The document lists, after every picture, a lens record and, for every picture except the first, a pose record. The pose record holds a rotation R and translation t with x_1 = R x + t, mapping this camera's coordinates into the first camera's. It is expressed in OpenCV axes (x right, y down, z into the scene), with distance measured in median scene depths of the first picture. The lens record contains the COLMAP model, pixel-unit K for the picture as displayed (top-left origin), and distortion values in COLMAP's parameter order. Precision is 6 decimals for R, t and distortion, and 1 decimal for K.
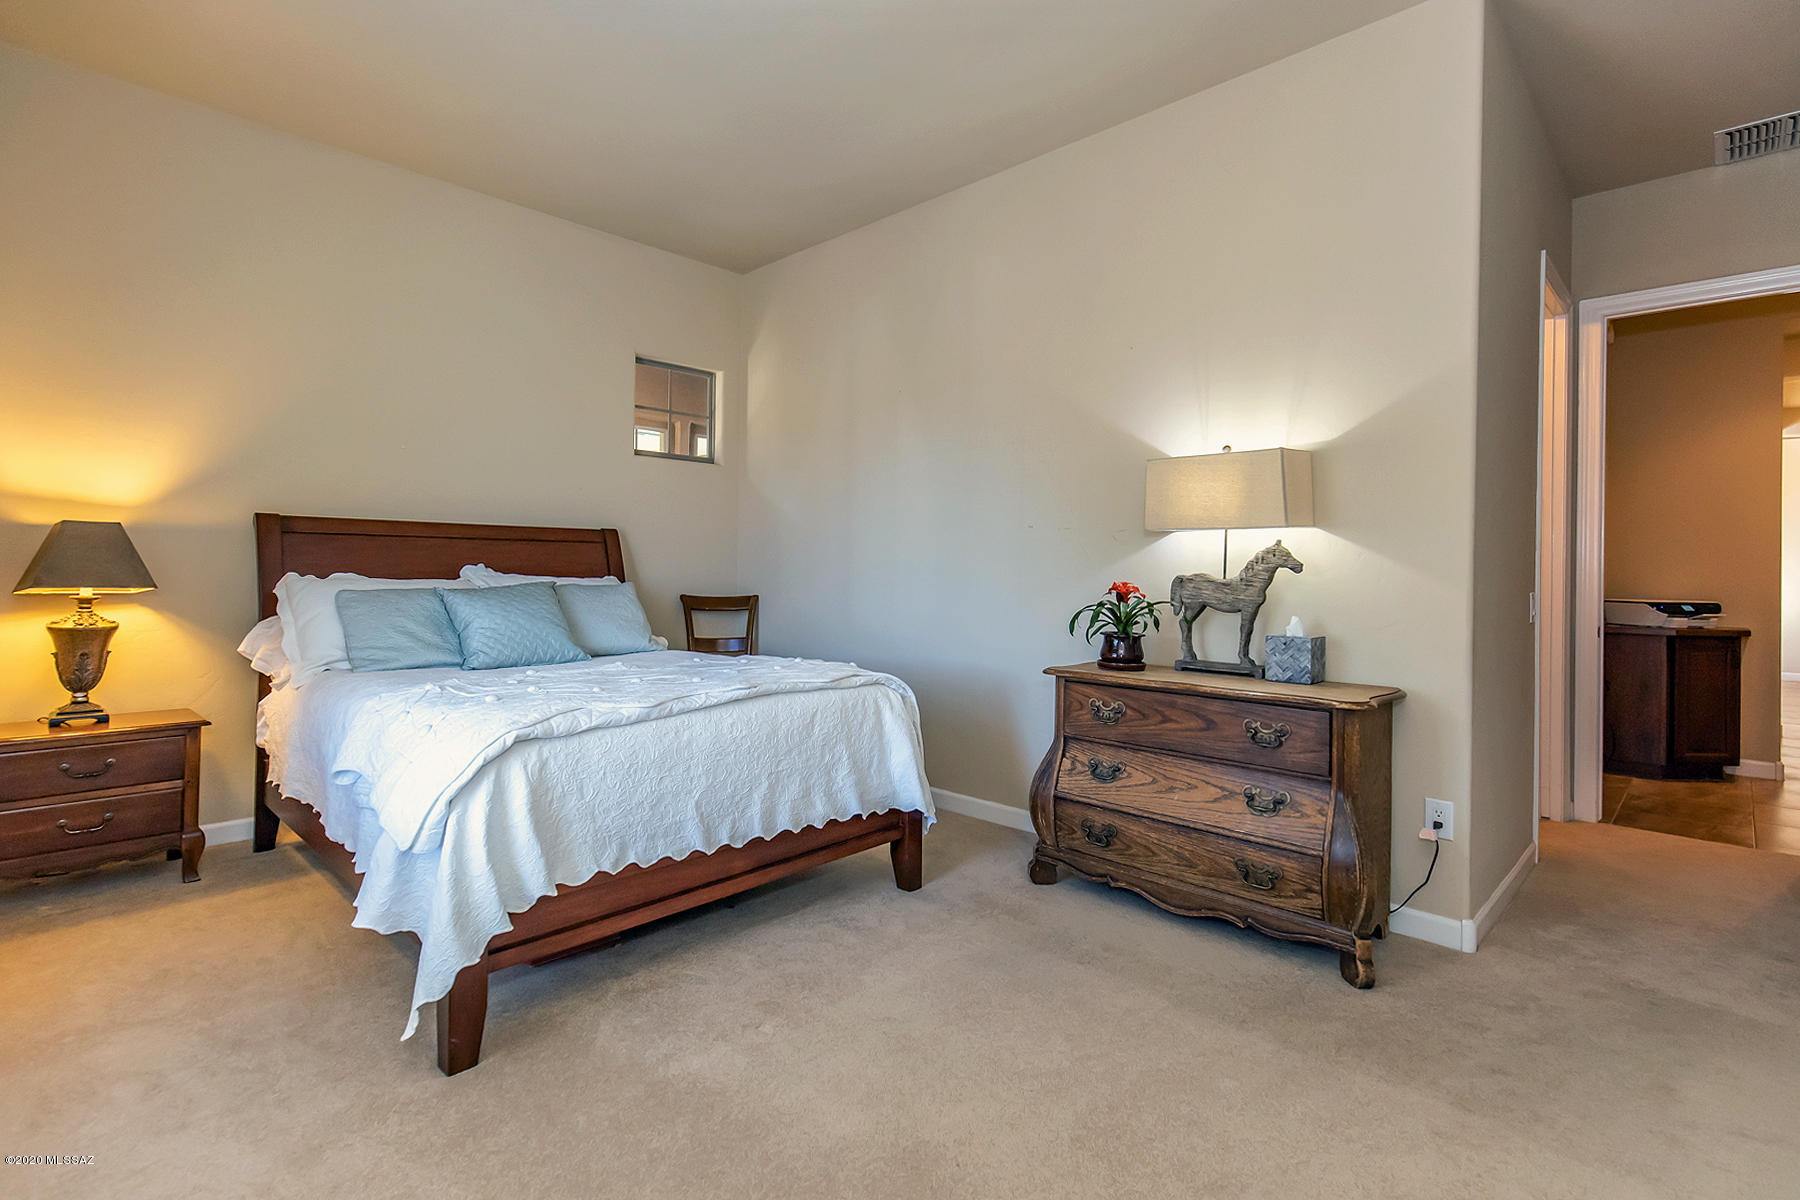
lens RADIAL K [[846.2, 0, 892.1], [0, 846.2, 582.9], [0, 0, 1]] dist [0.002650, 0.000104]
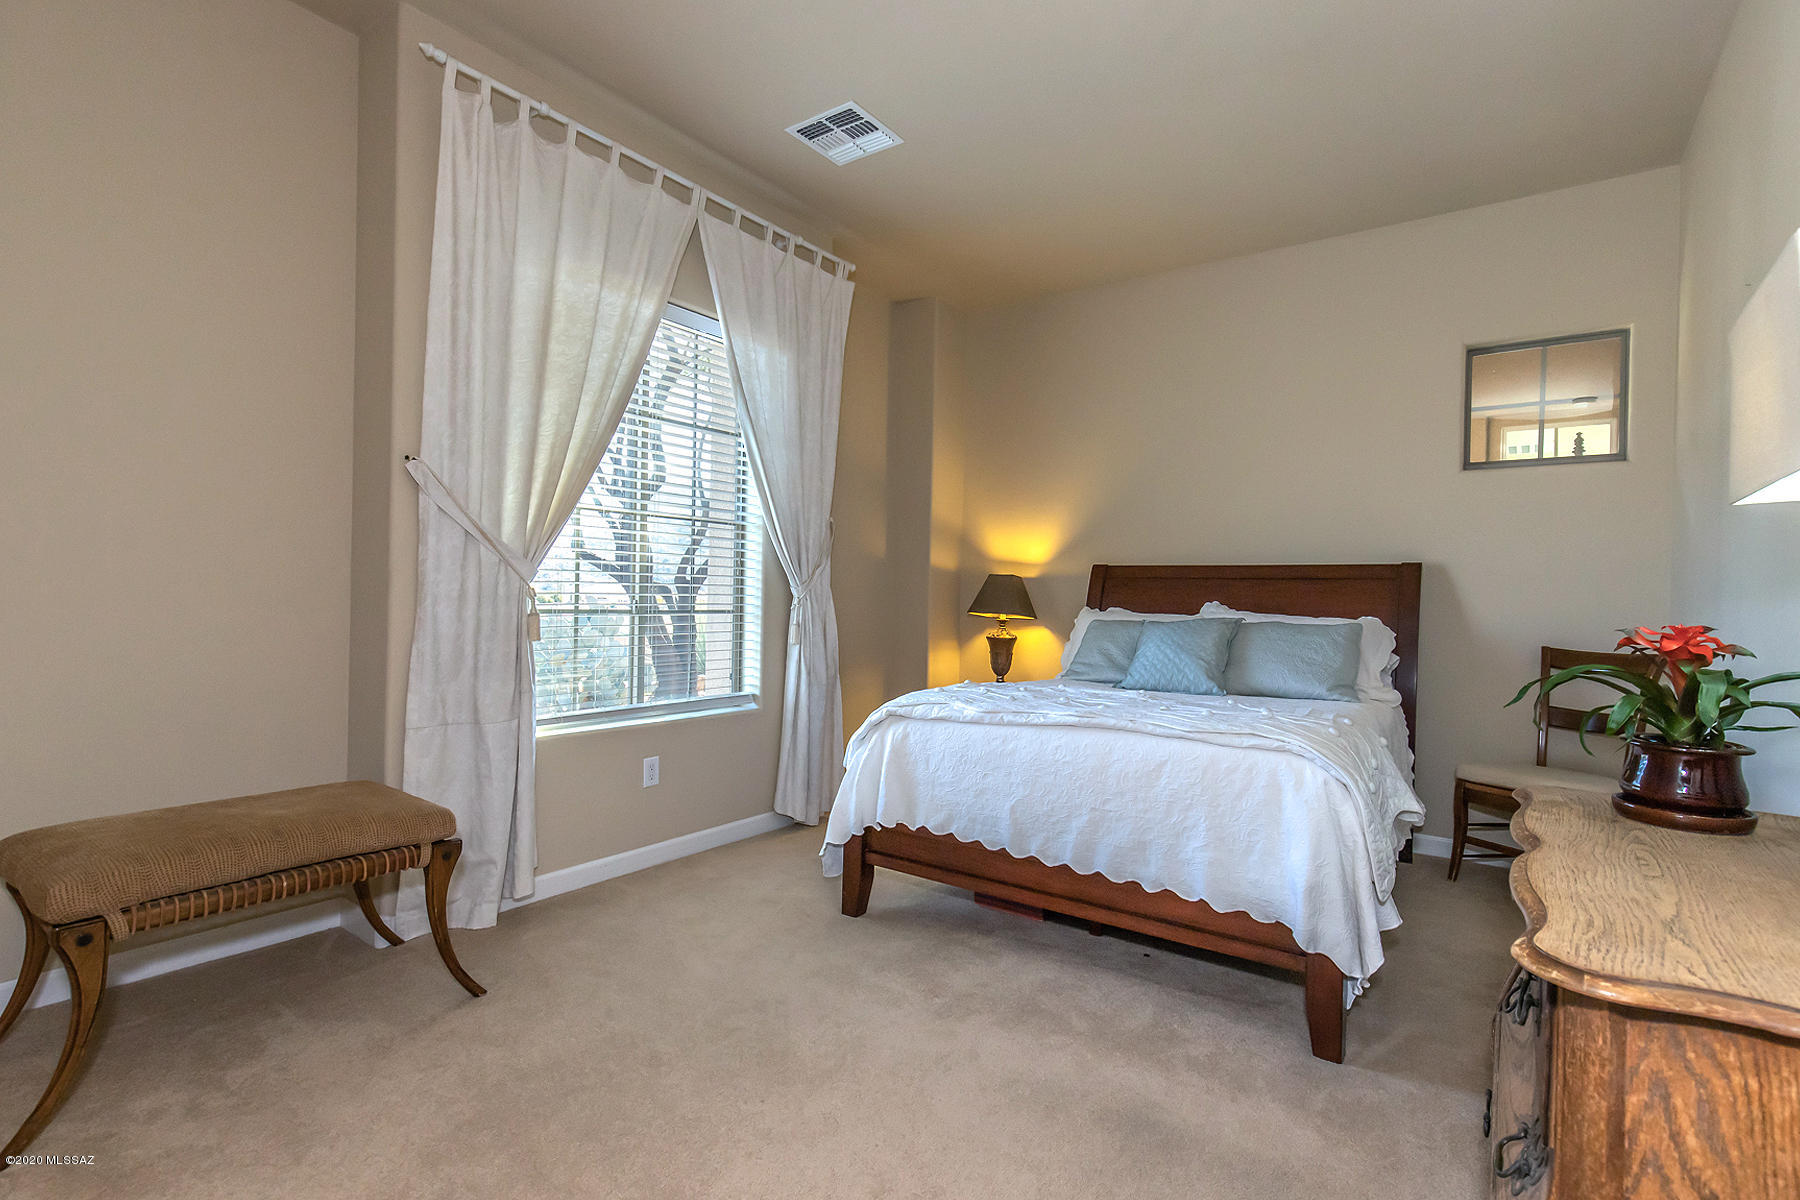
lens RADIAL K [[846.2, 0, 891.0], [0, 846.2, 605.9], [0, 0, 1]] dist [0.002650, 0.000104]
pose [[0.129566, -0.001297, -0.991570, 0.711915], [-0.035115, 0.999366, -0.005896, 0.006176], [0.990949, 0.035583, 0.129438, 0.574345]]
